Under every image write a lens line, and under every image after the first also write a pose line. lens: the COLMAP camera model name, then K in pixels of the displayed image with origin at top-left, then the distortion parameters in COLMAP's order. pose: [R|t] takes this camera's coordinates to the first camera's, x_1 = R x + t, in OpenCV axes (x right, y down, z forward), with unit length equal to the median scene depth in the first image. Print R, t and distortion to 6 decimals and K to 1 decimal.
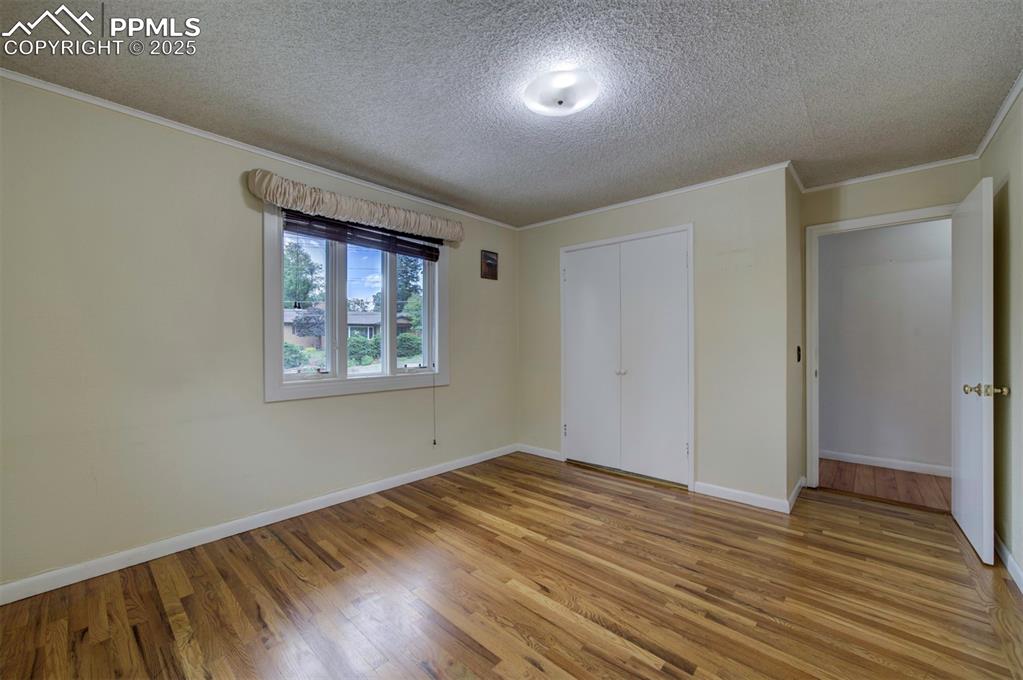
lens RADIAL K [[401.4, 0, 507.8], [0, 401.4, 343.3], [0, 0, 1]] dist [0.003107, 0.000504]
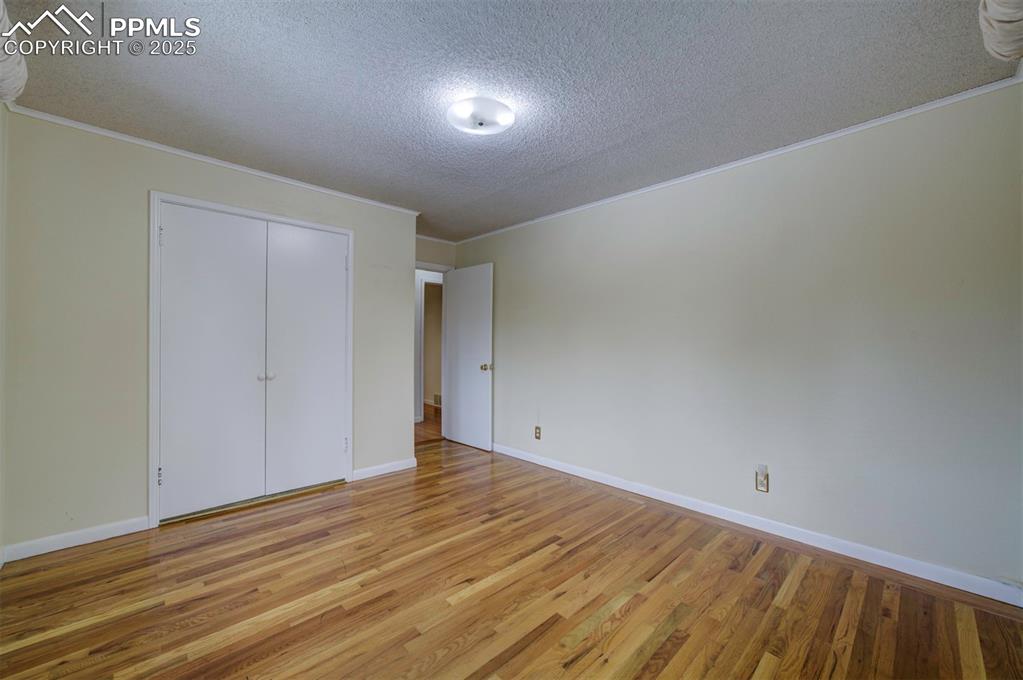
lens RADIAL K [[401.4, 0, 507.8], [0, 401.4, 343.3], [0, 0, 1]] dist [0.003107, 0.000504]
pose [[0.046383, 0.011888, 0.998853, -0.702609], [-0.019234, 0.999754, -0.011005, 0.004559], [-0.998739, -0.018702, 0.046600, 0.637029]]
